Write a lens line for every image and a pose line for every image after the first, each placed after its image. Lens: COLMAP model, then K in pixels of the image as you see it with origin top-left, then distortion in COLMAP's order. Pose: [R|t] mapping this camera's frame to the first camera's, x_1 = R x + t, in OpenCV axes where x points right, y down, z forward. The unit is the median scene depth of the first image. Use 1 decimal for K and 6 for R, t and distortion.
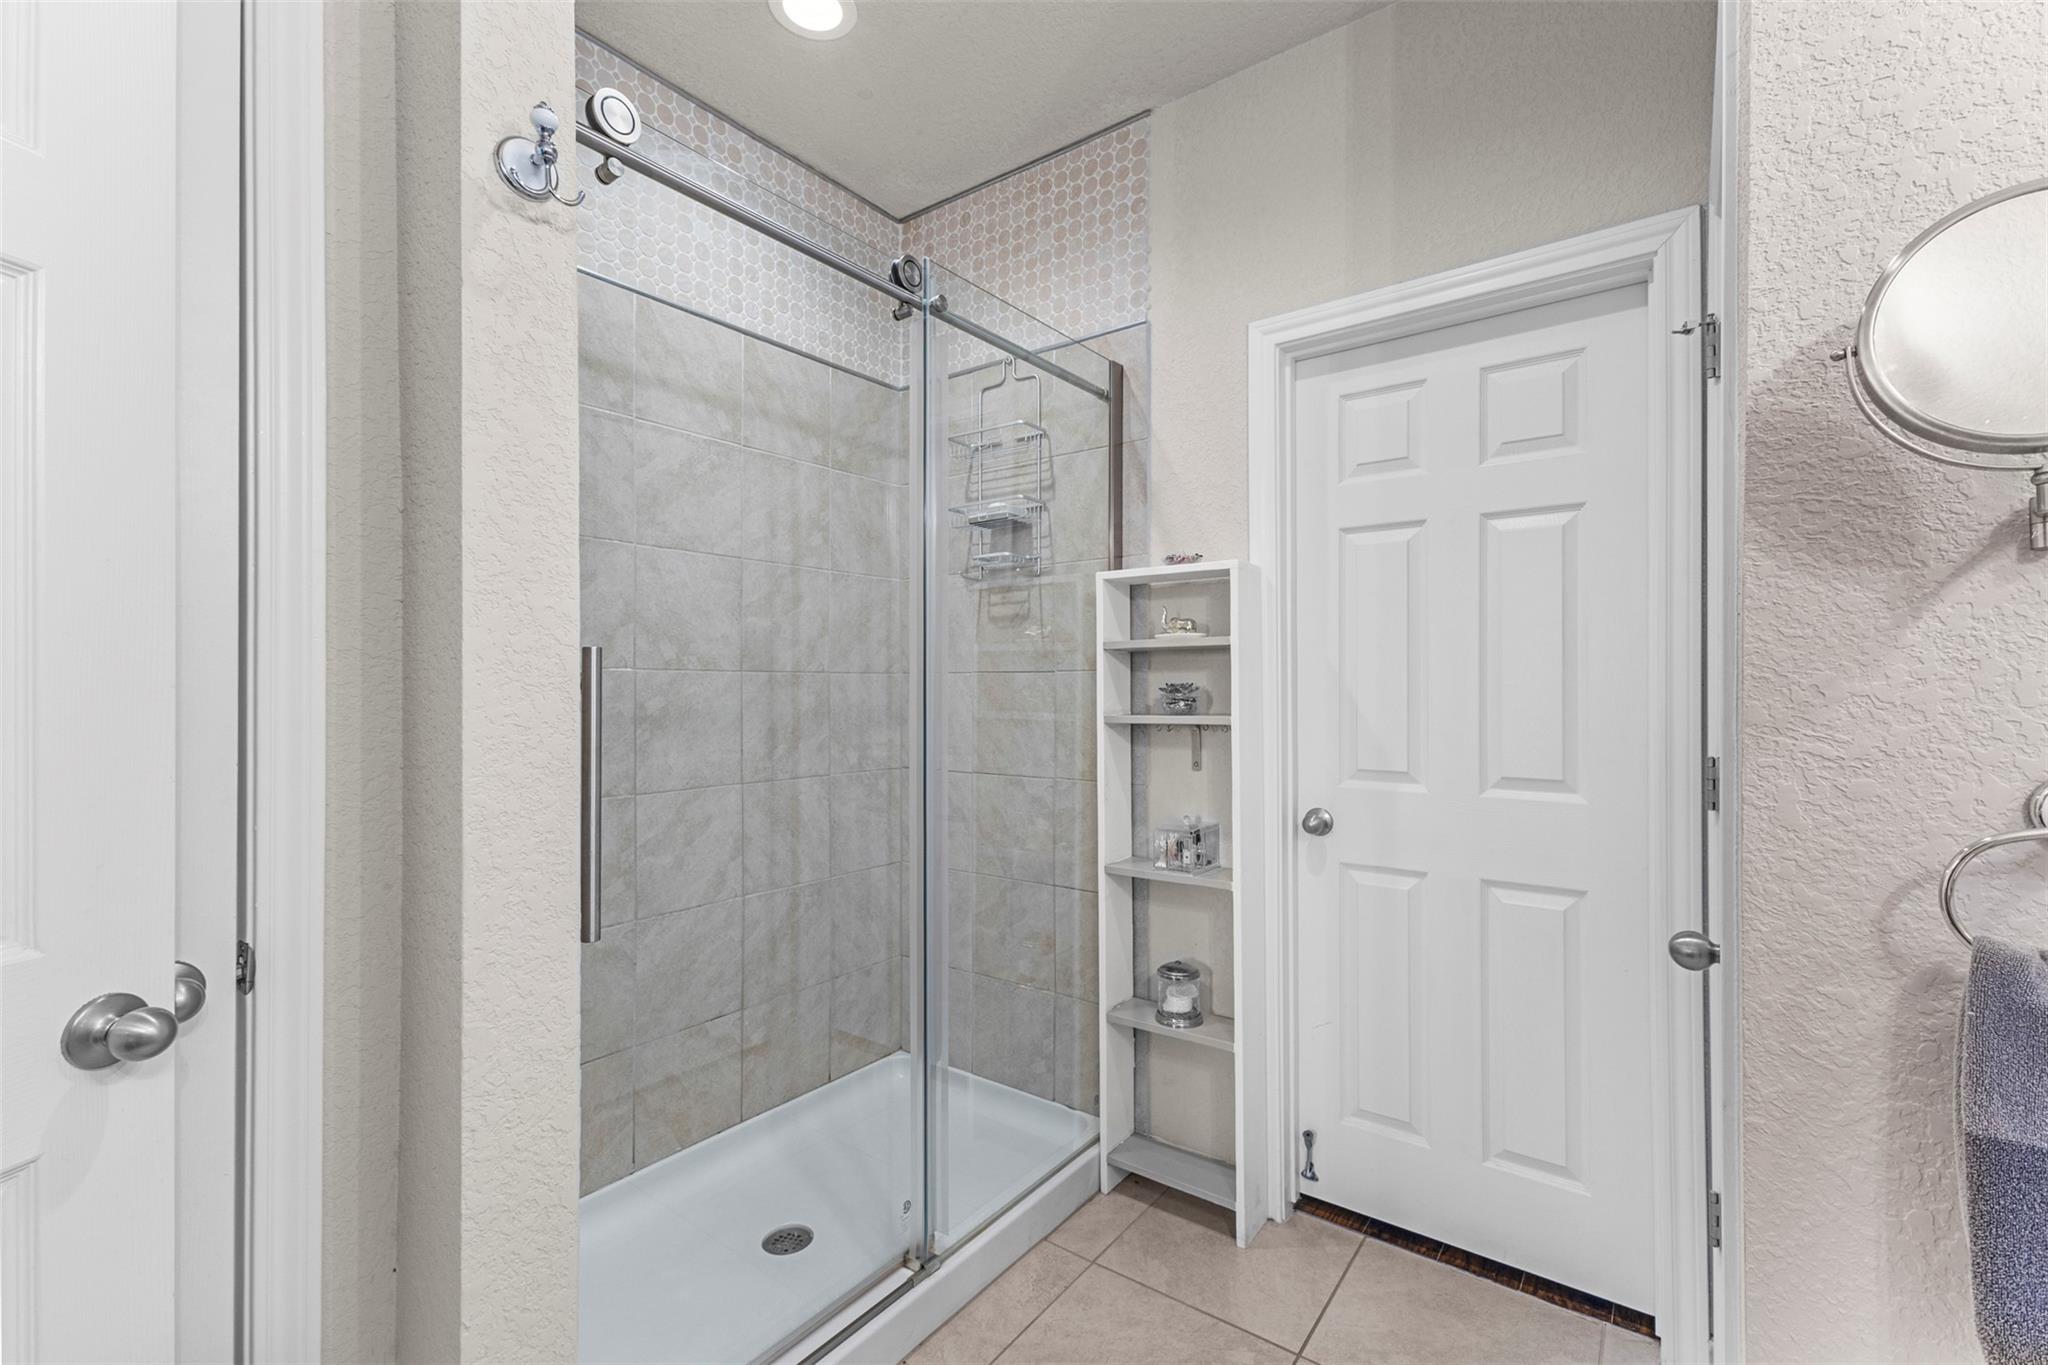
lens RADIAL K [[883.5, 0, 1033.2], [0, 883.5, 682.7], [0, 0, 1]] dist [0.011967, -0.003541]
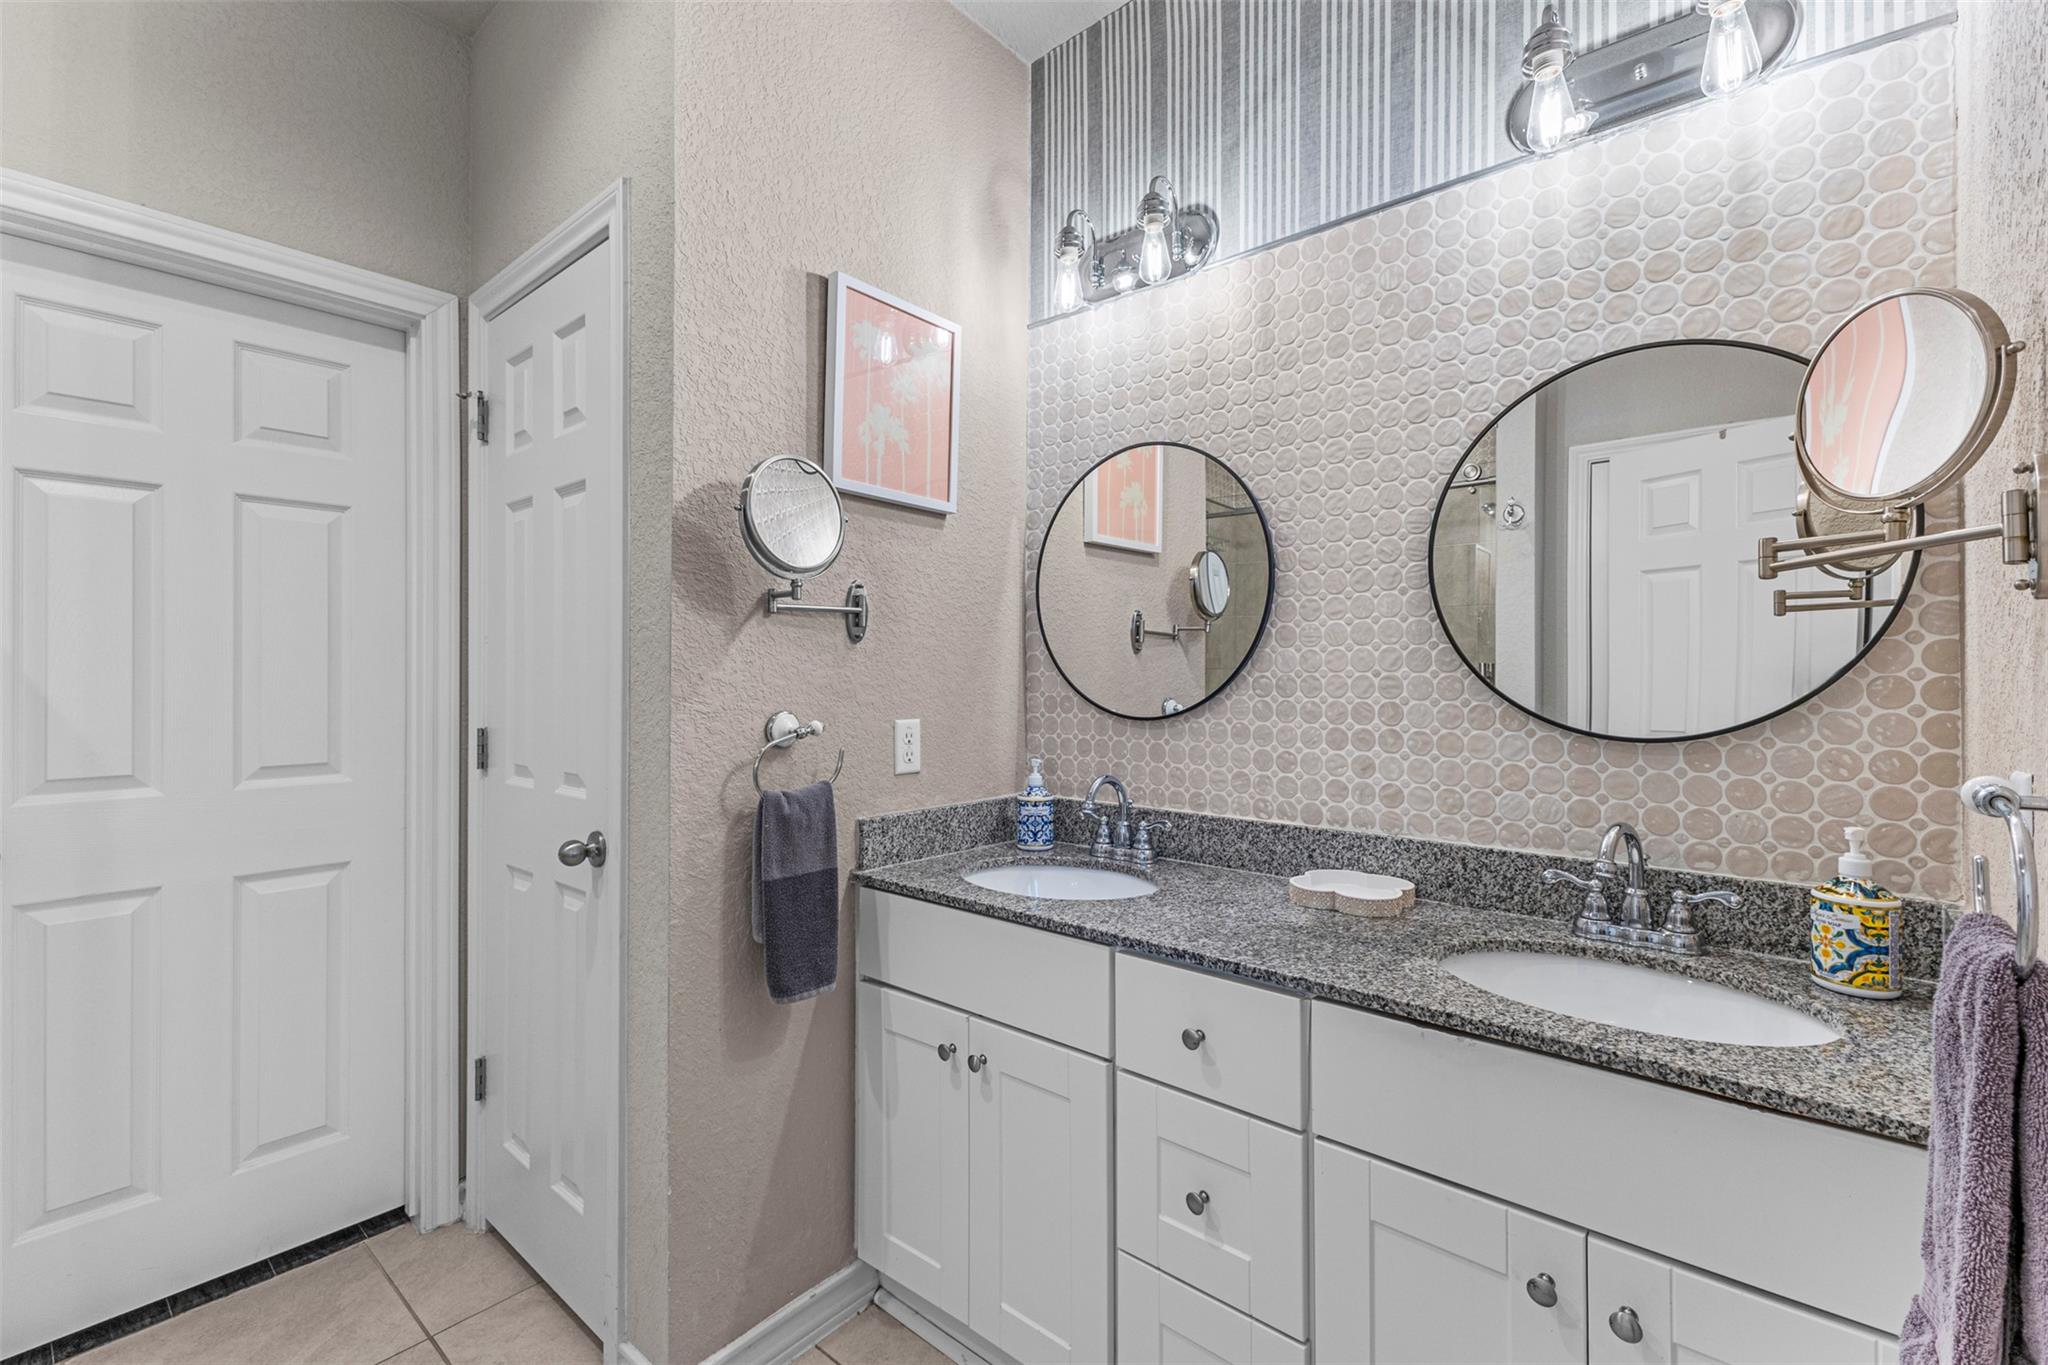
lens RADIAL K [[883.5, 0, 1029.0], [0, 883.5, 670.4], [0, 0, 1]] dist [0.011967, -0.003541]
pose [[0.061961, 0.004739, 0.998067, -0.359163], [-0.003561, 0.999983, -0.004527, 0.000650], [-0.998072, -0.003273, 0.061977, 0.079456]]
